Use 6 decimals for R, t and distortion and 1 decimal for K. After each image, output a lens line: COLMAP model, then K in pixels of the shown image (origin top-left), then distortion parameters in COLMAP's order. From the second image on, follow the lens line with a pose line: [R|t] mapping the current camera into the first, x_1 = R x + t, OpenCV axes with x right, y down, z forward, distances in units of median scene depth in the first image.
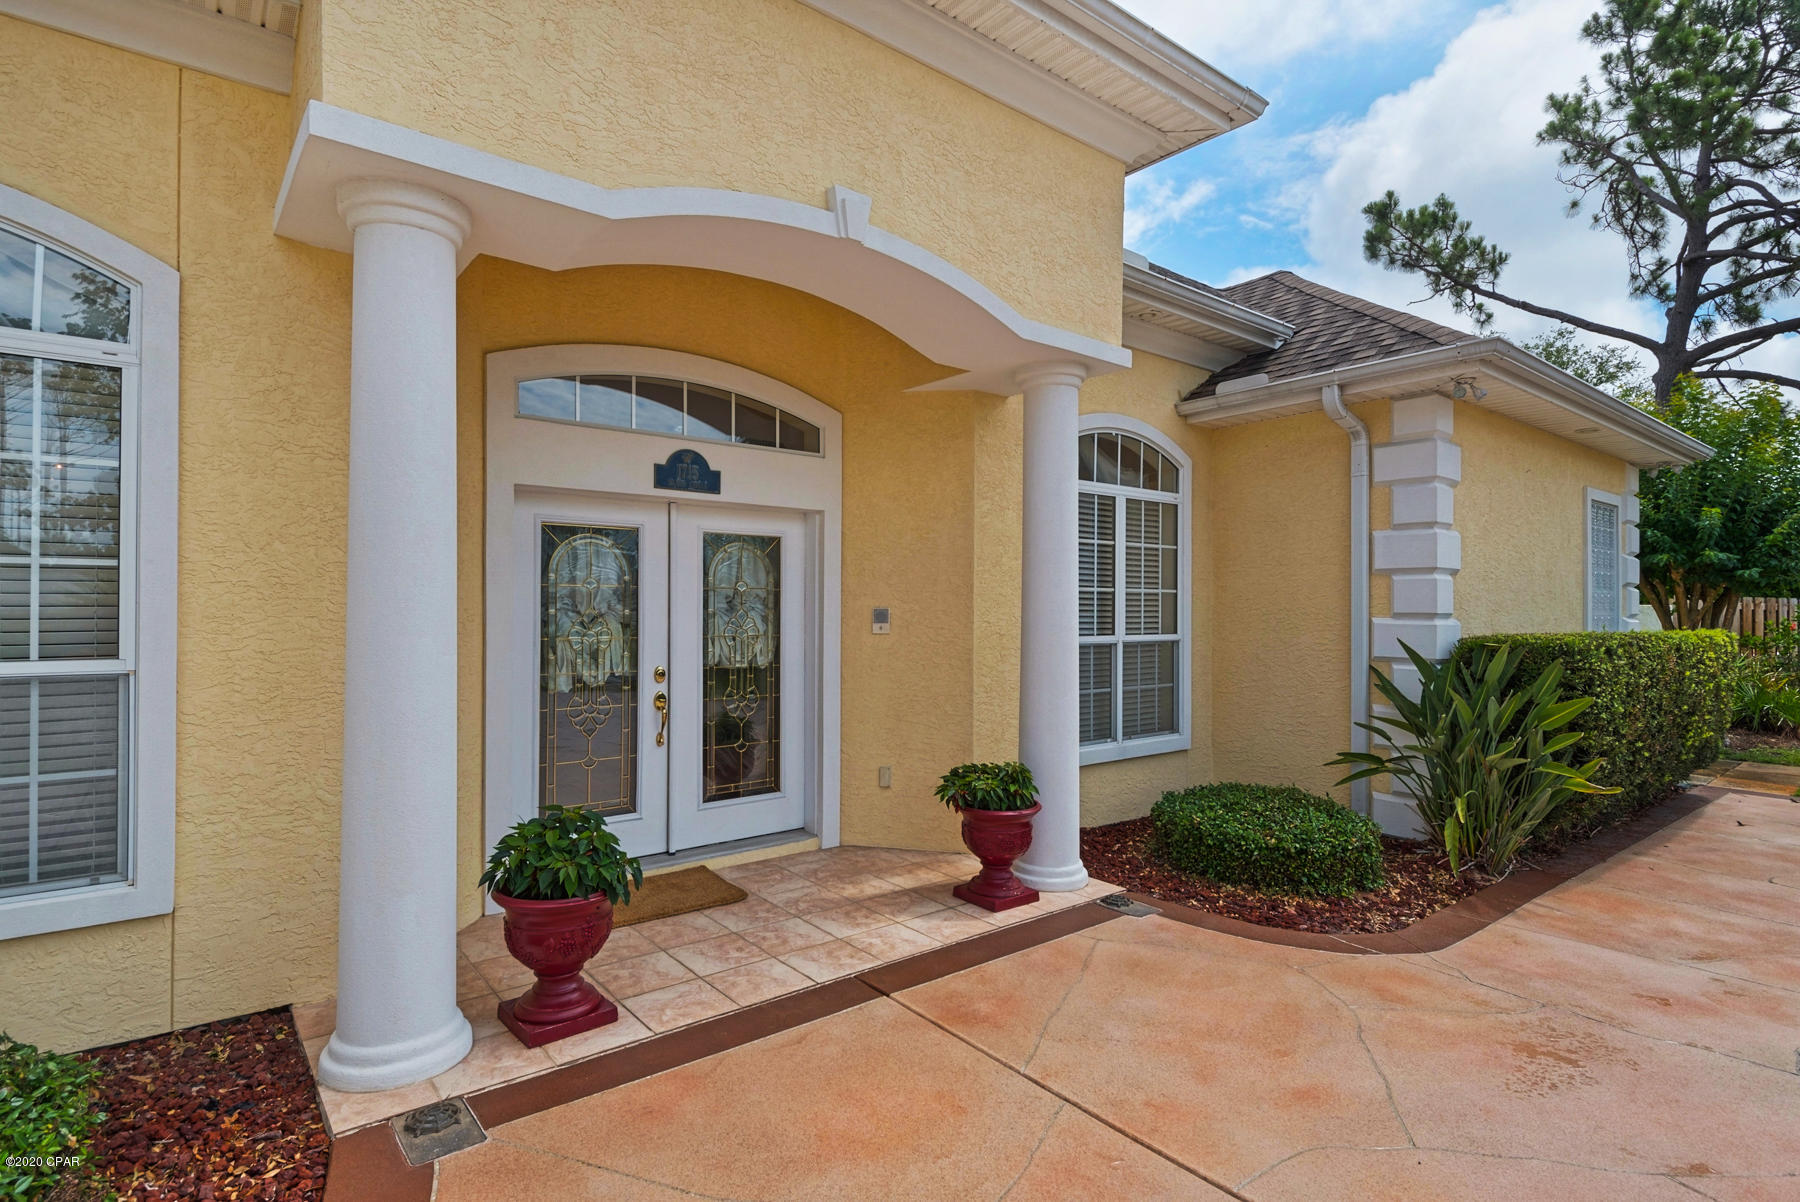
lens RADIAL K [[914.8, 0, 908.6], [0, 914.8, 598.9], [0, 0, 1]] dist [0.035667, -0.018103]
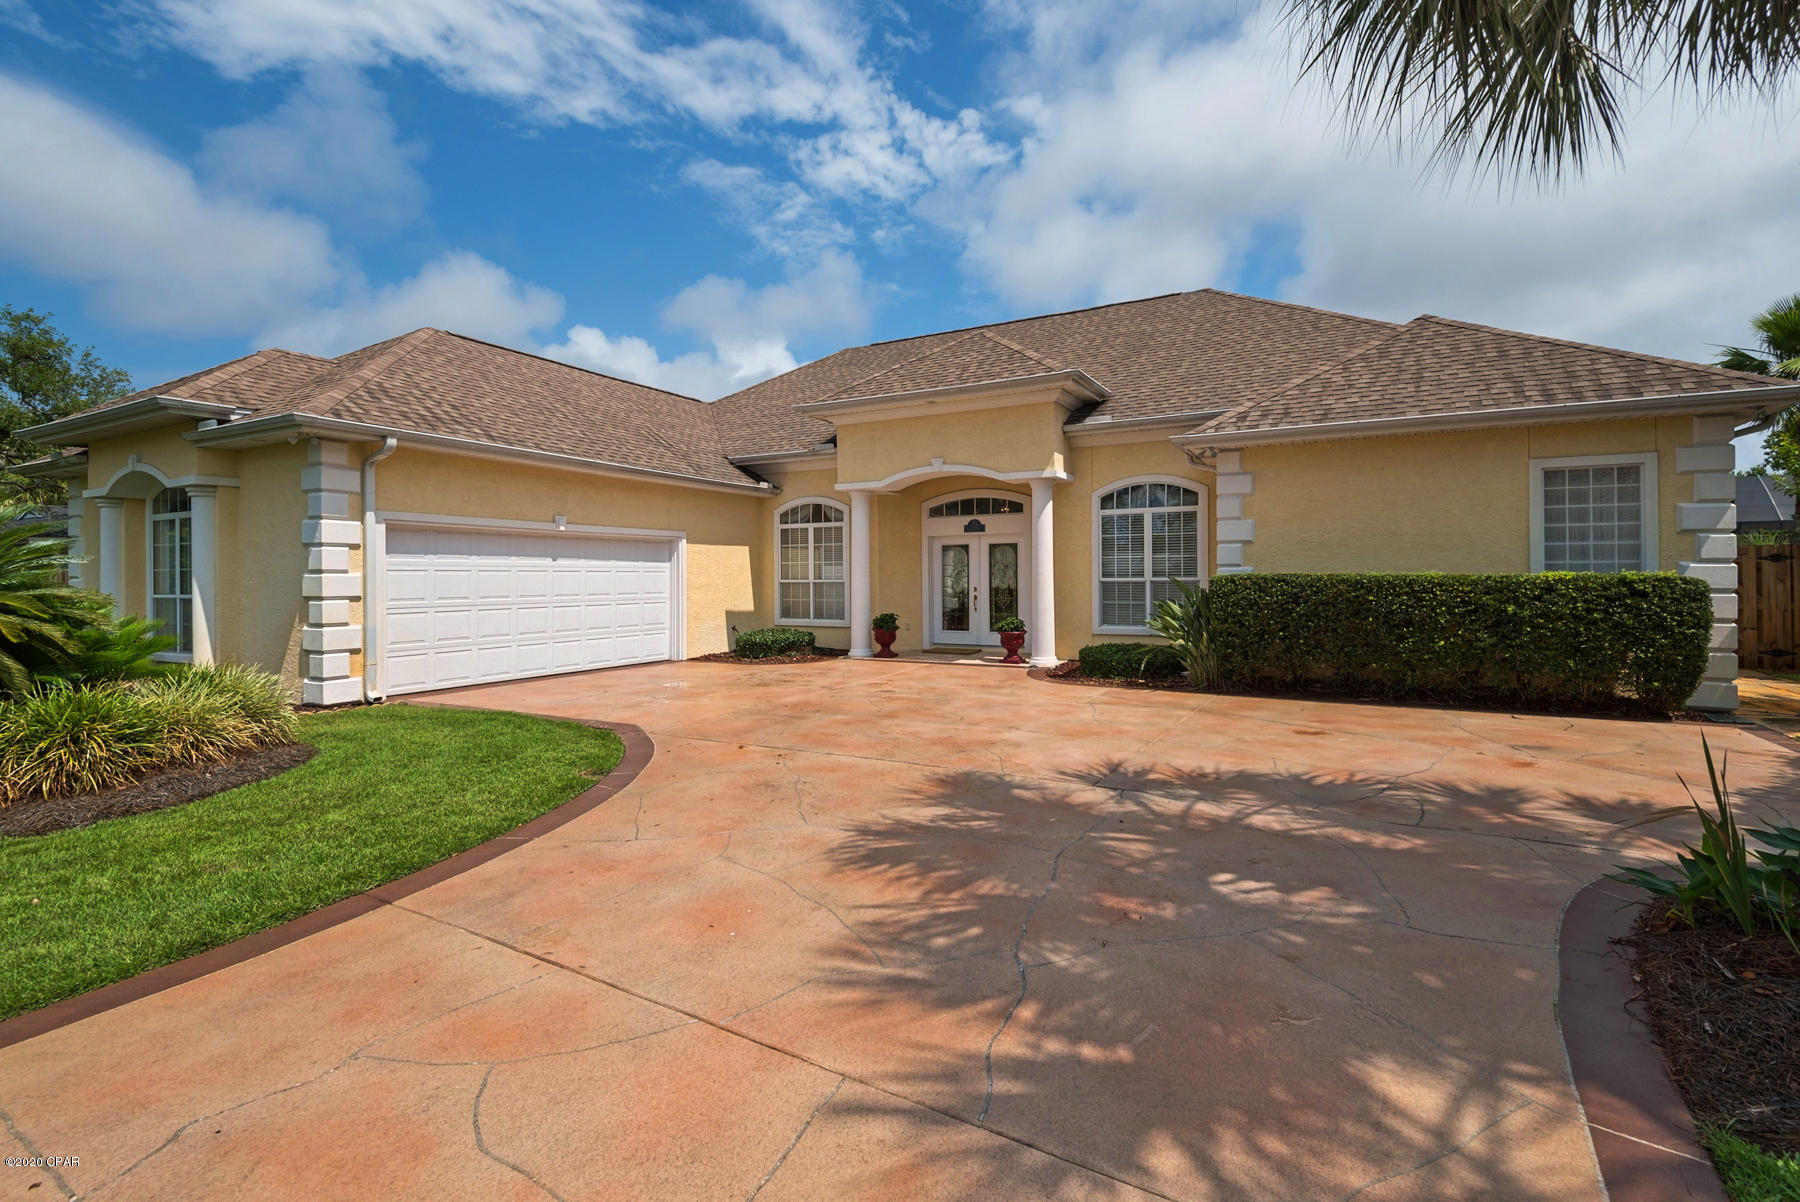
lens RADIAL K [[858.6, 0, 877.1], [0, 858.6, 577.3], [0, 0, 1]] dist [0.023554, -0.017406]
pose [[0.353774, -0.008668, -0.935291, 2.479175], [0.010519, 0.999931, -0.005288, 0.053428], [0.935272, -0.007968, 0.353840, -0.387916]]
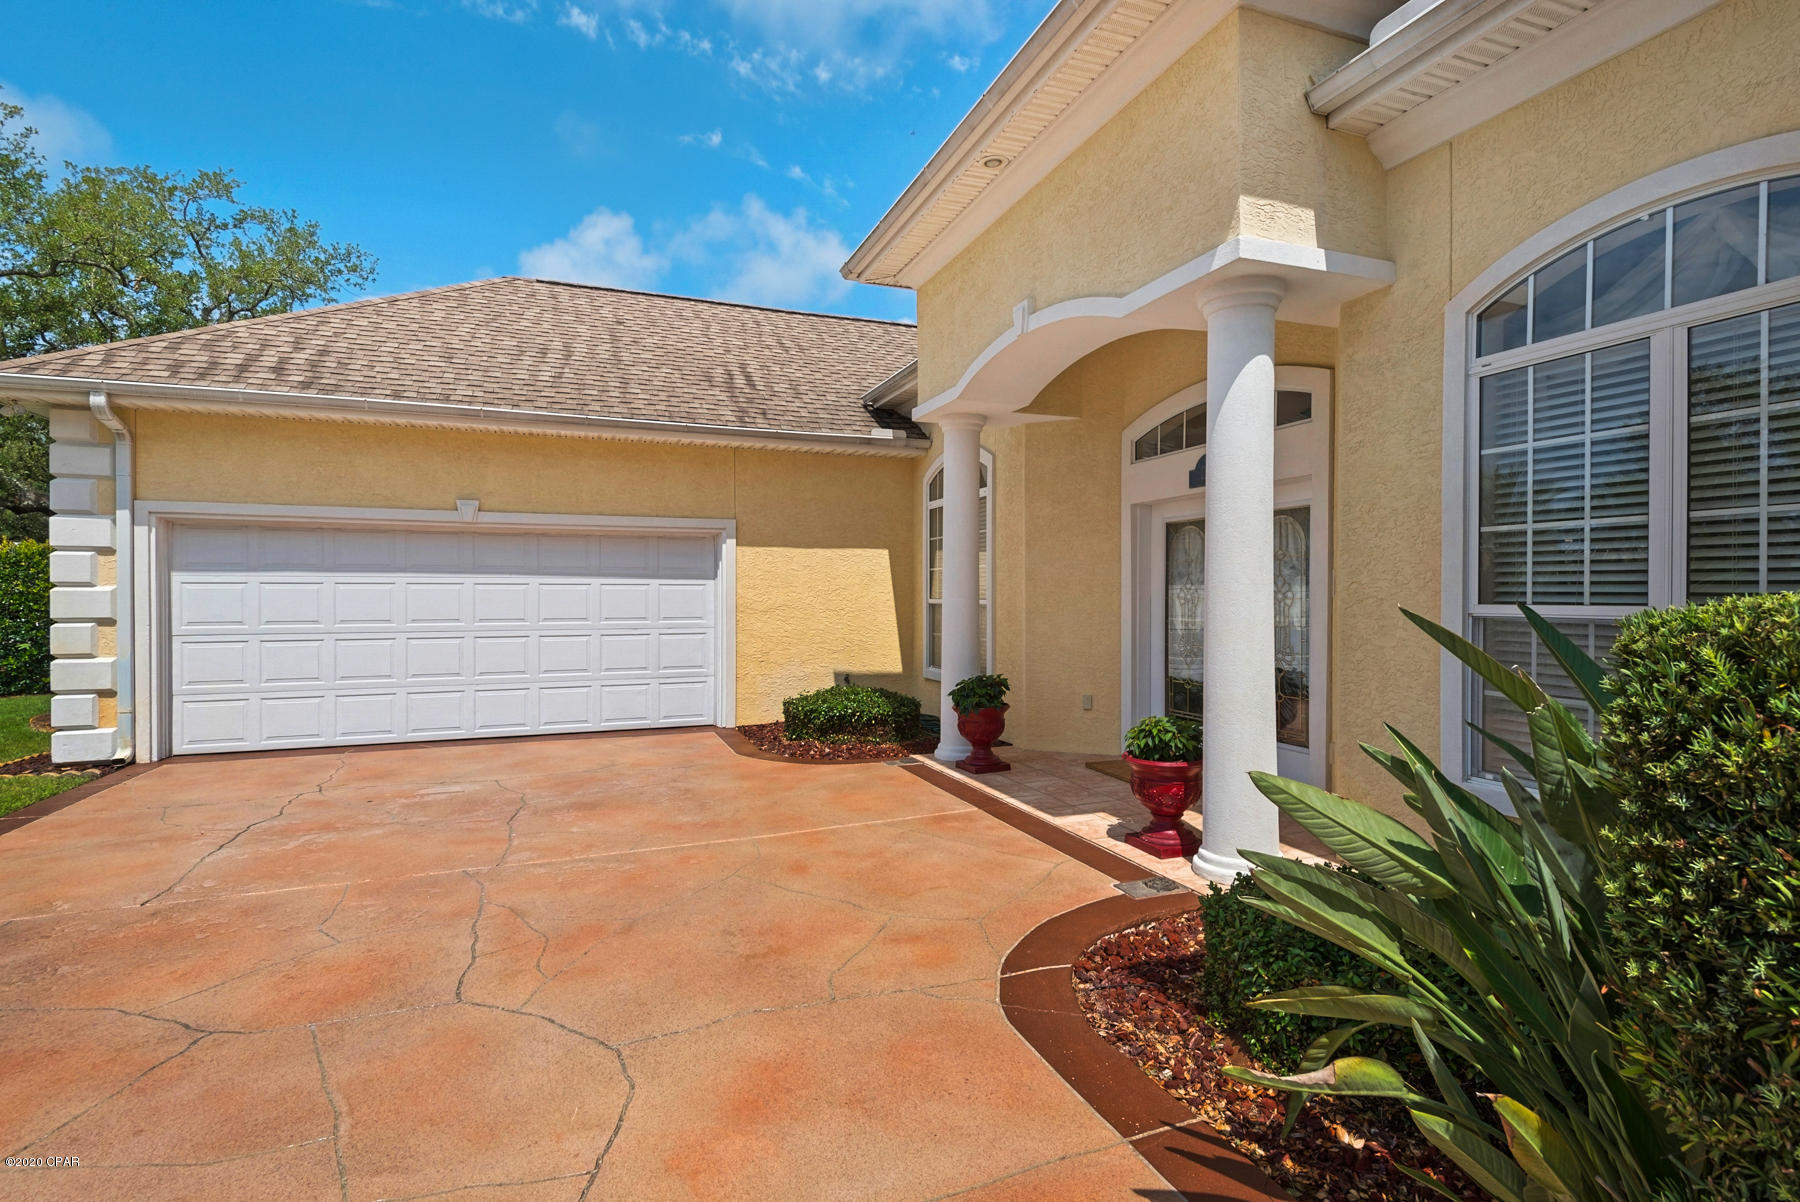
lens RADIAL K [[869.8, 0, 894.4], [0, 869.8, 599.3], [0, 0, 1]] dist [-0.002079, -0.000722]
pose [[-0.325185, -0.003436, -0.945644, 1.082828], [0.000936, 0.999992, -0.003956, 0.048595], [0.945650, -0.002172, -0.325179, 0.992780]]
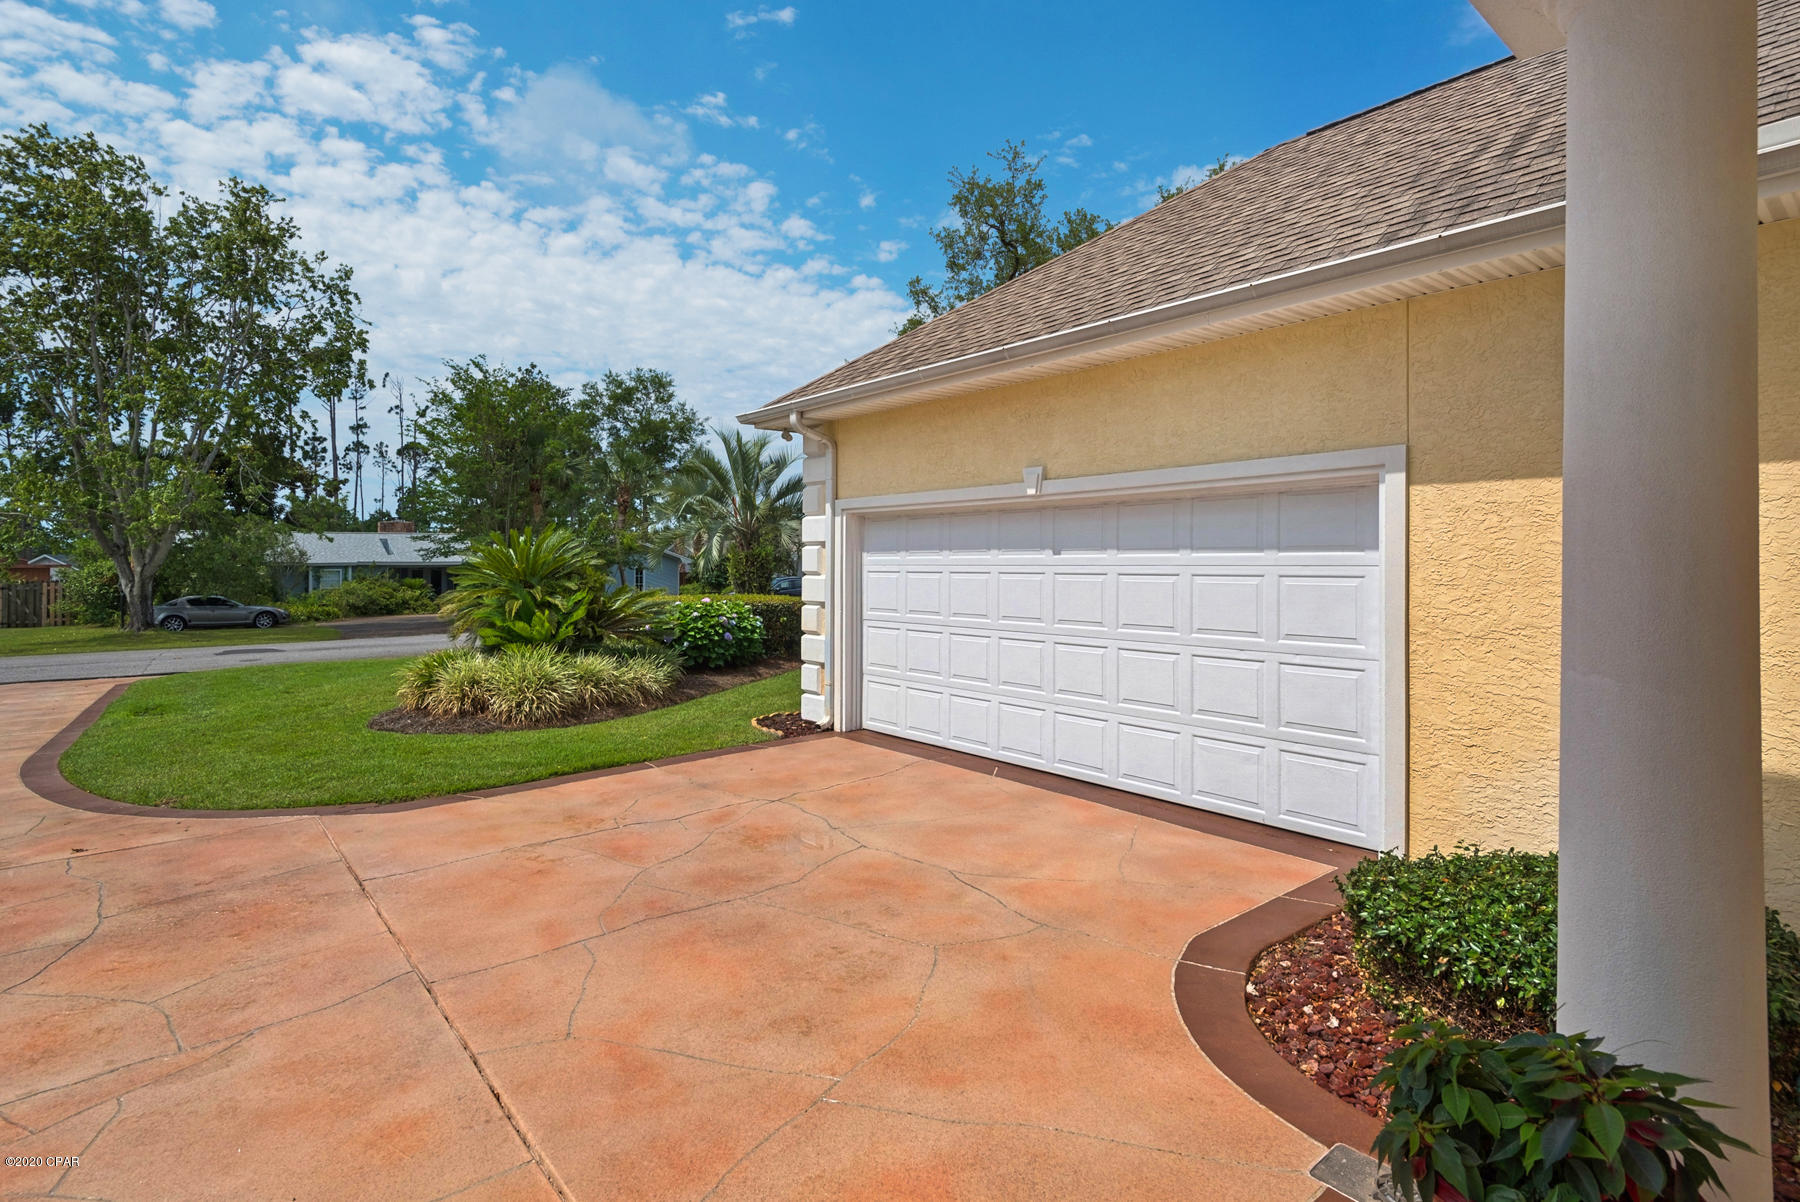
lens RADIAL K [[869.8, 0, 894.4], [0, 869.8, 599.3], [0, 0, 1]] dist [-0.002079, -0.000722]
pose [[-0.999964, -0.003346, -0.007822, -0.042575], [-0.003675, 0.999096, 0.042358, -0.008952], [0.007673, 0.042386, -0.999072, 0.972296]]
